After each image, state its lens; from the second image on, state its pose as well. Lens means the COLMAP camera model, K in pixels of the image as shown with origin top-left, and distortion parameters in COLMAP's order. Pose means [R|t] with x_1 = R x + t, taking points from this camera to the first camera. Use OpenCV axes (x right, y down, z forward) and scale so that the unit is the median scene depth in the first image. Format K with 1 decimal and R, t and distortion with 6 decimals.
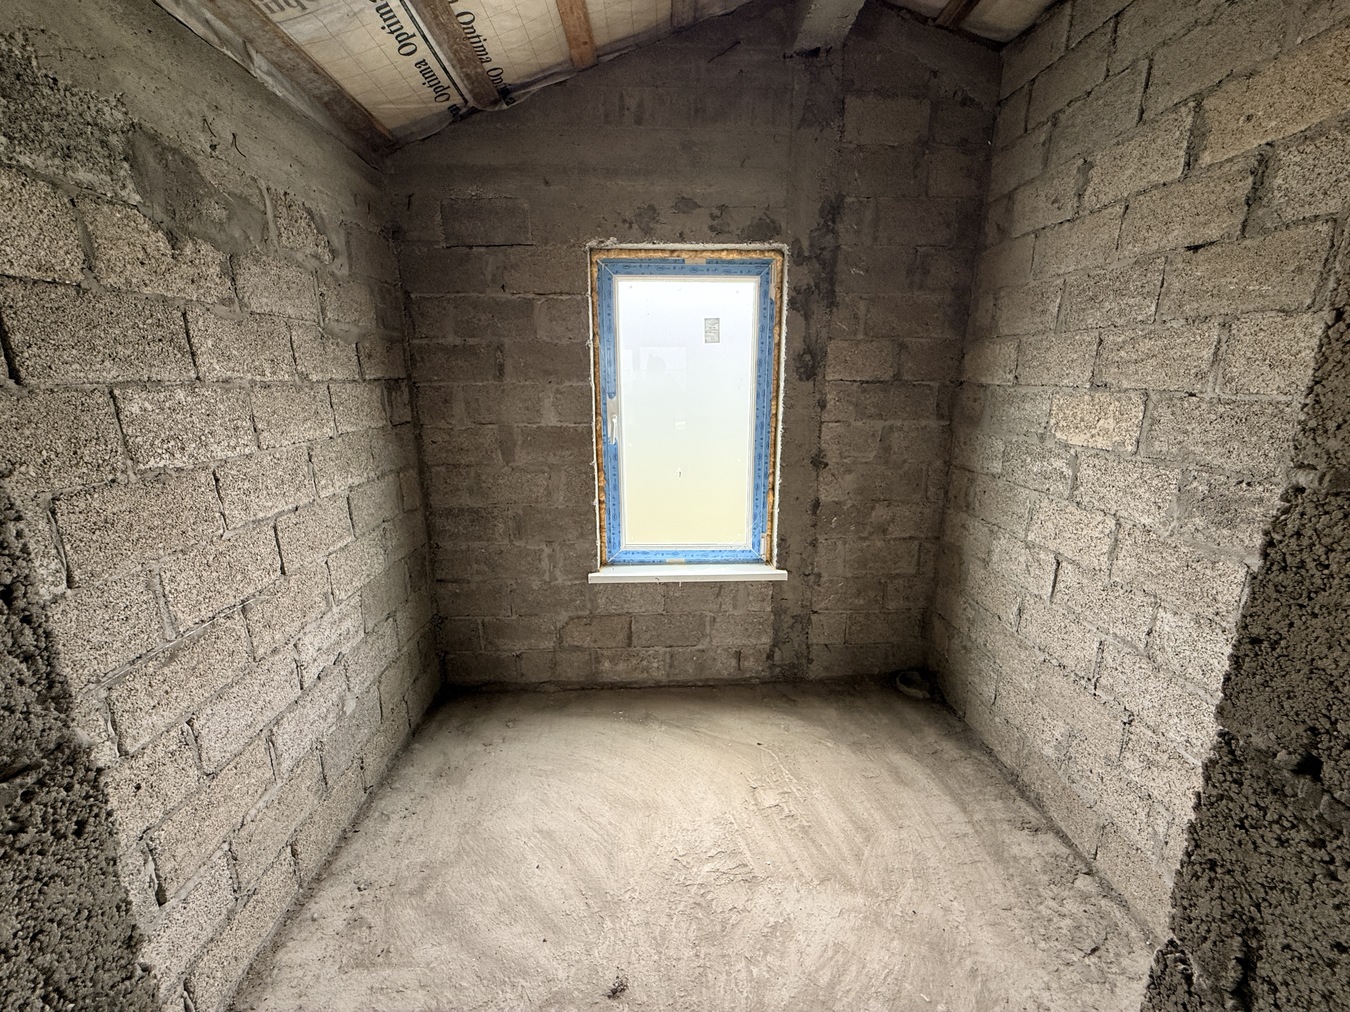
lens RADIAL K [[541.3, 0, 673.7], [0, 541.3, 504.8], [0, 0, 1]] dist [-0.002484, 0.000834]
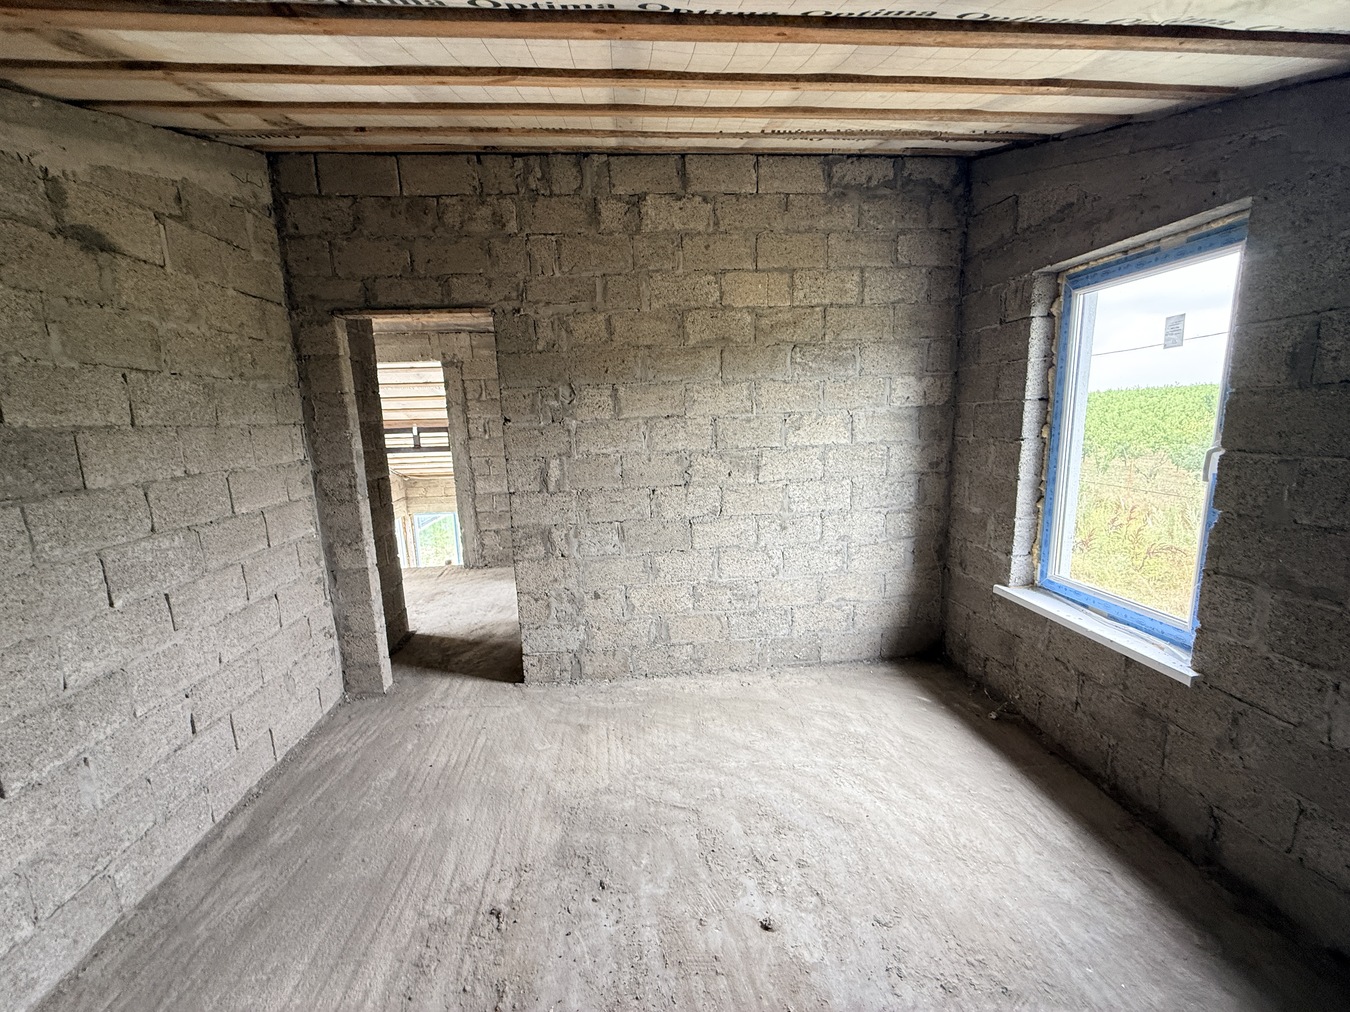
lens RADIAL K [[541.3, 0, 673.7], [0, 541.3, 504.8], [0, 0, 1]] dist [-0.002484, 0.000834]
pose [[0.049759, 0.167763, -0.984571, 0.801924], [-0.205790, 0.966361, 0.154260, -0.050949], [0.977330, 0.194940, 0.082609, 0.271643]]
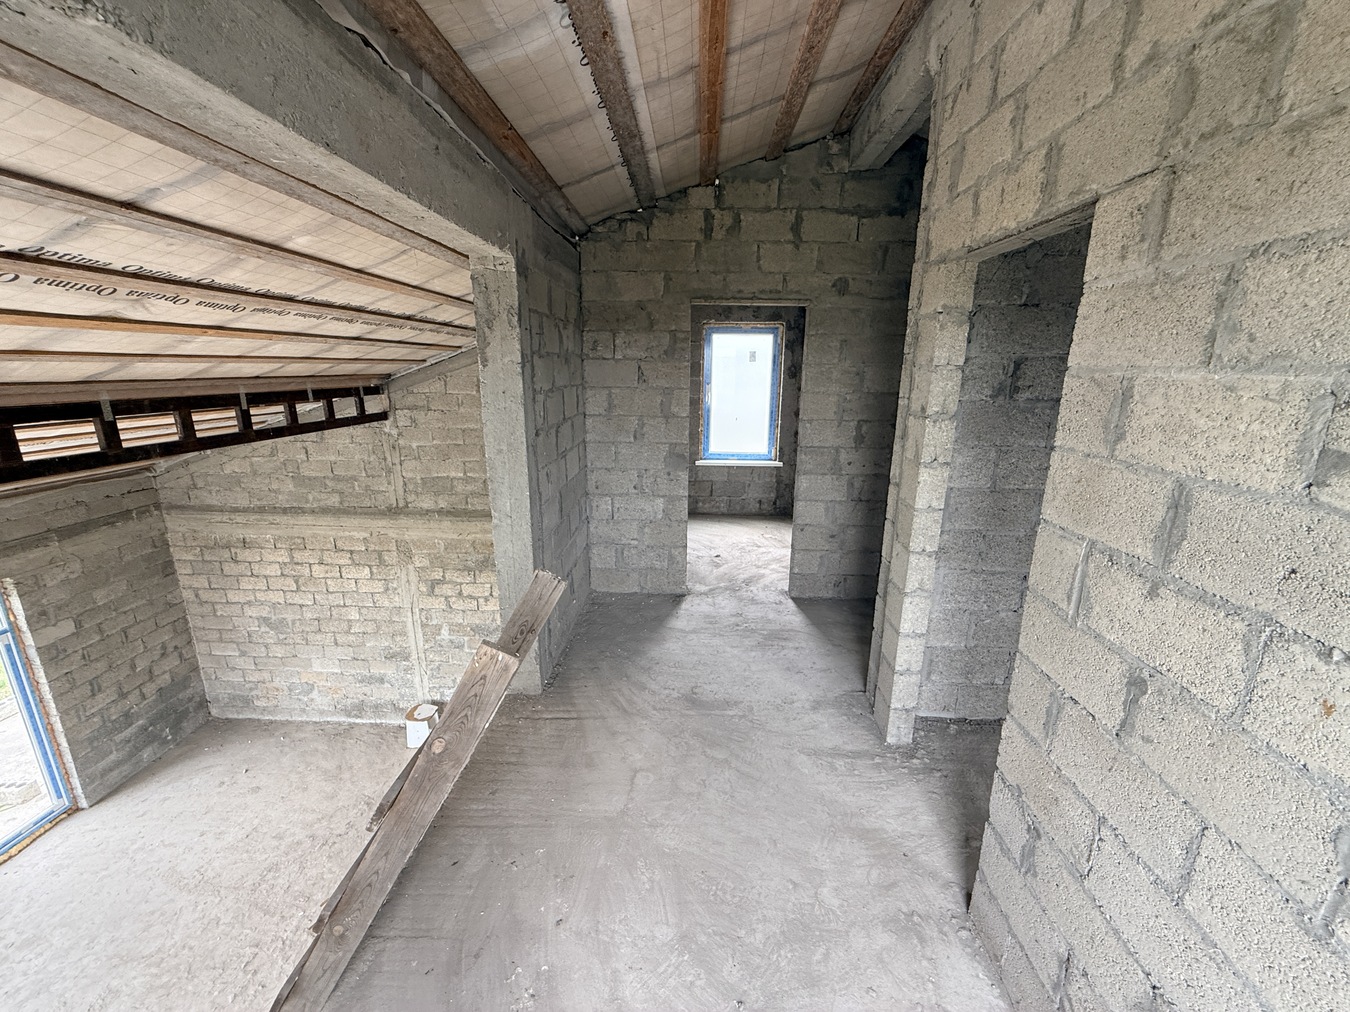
lens RADIAL K [[541.3, 0, 673.7], [0, 541.3, 504.8], [0, 0, 1]] dist [-0.002484, 0.000834]
pose [[0.996813, 0.031255, -0.073398, -0.074771], [-0.030521, 0.999473, 0.011092, 0.292781], [0.073706, -0.008817, 0.997241, -1.315981]]
